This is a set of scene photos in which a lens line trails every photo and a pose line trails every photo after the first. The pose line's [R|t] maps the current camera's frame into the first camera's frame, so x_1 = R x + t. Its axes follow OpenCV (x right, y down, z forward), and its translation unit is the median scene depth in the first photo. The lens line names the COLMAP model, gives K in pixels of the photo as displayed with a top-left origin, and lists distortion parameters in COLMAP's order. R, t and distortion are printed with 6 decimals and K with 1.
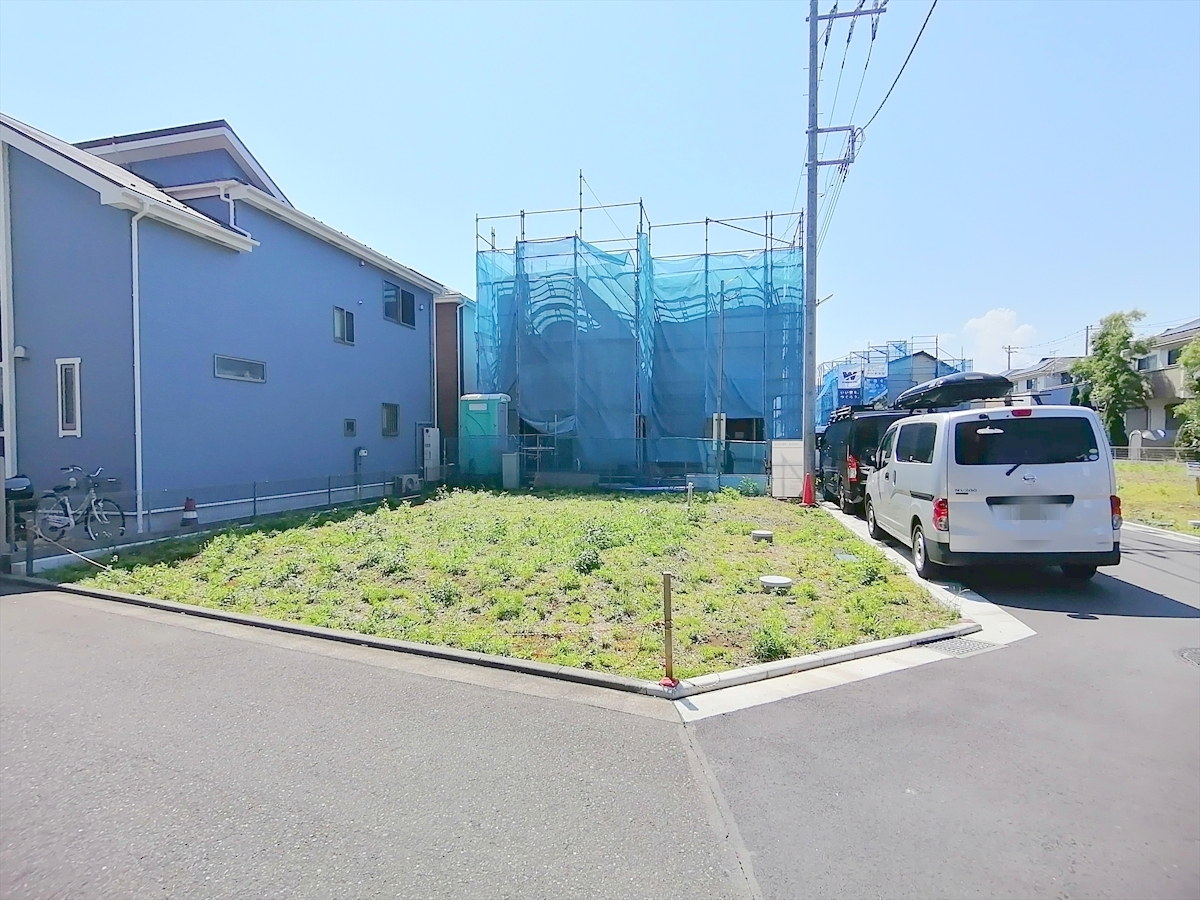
lens RADIAL K [[592.7, 0, 599.5], [0, 592.7, 457.6], [0, 0, 1]] dist [0.009521, -0.014929]
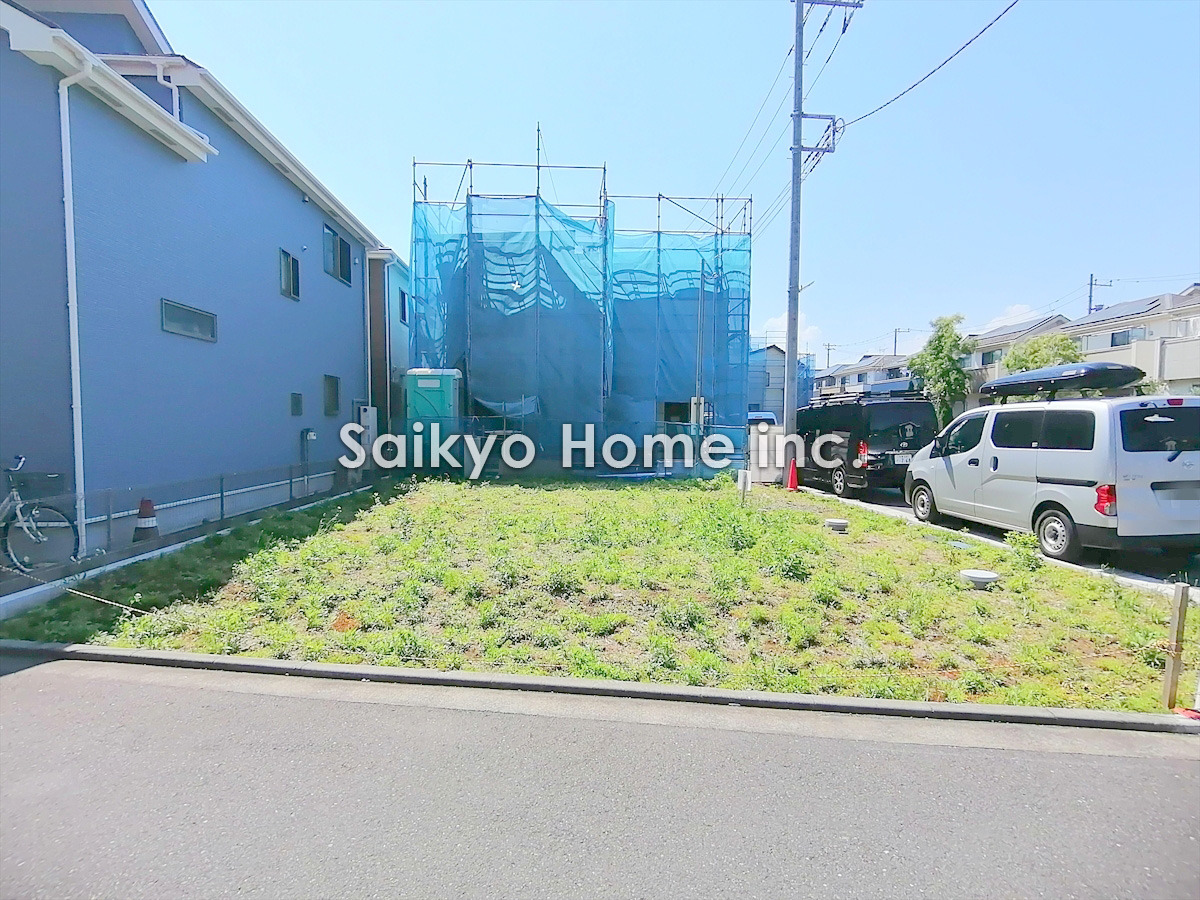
lens RADIAL K [[592.7, 0, 598.4], [0, 592.7, 460.6], [0, 0, 1]] dist [0.009521, -0.014929]
pose [[0.962581, -0.006255, 0.270922, -0.203618], [-0.002576, 0.999477, 0.032227, -0.001080], [-0.270982, -0.031719, 0.962062, 0.097118]]
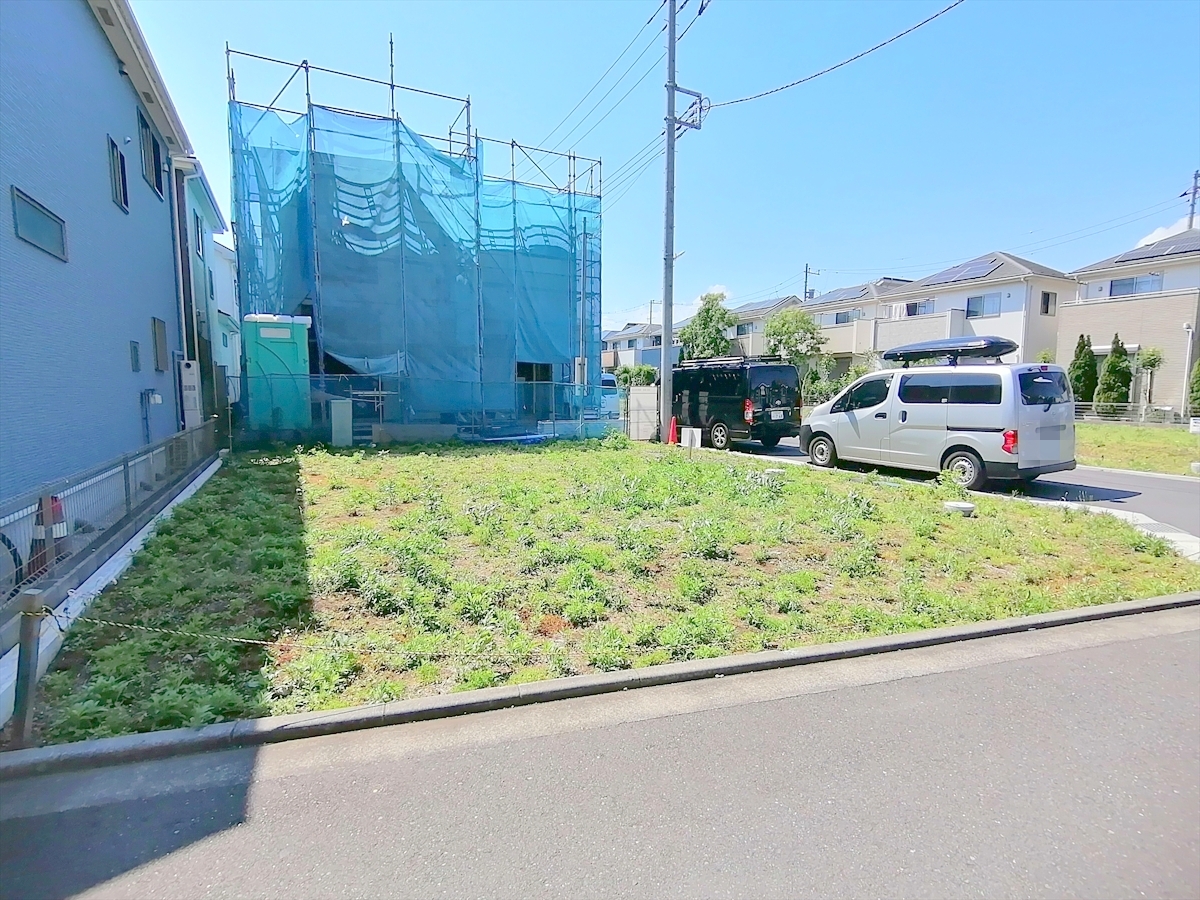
lens RADIAL K [[592.7, 0, 601.3], [0, 592.7, 451.3], [0, 0, 1]] dist [0.009521, -0.014929]
pose [[0.766827, -0.059135, 0.639124, -0.373846], [0.008573, 0.996602, 0.081926, -0.000399], [-0.641797, -0.057344, 0.764727, 0.211990]]
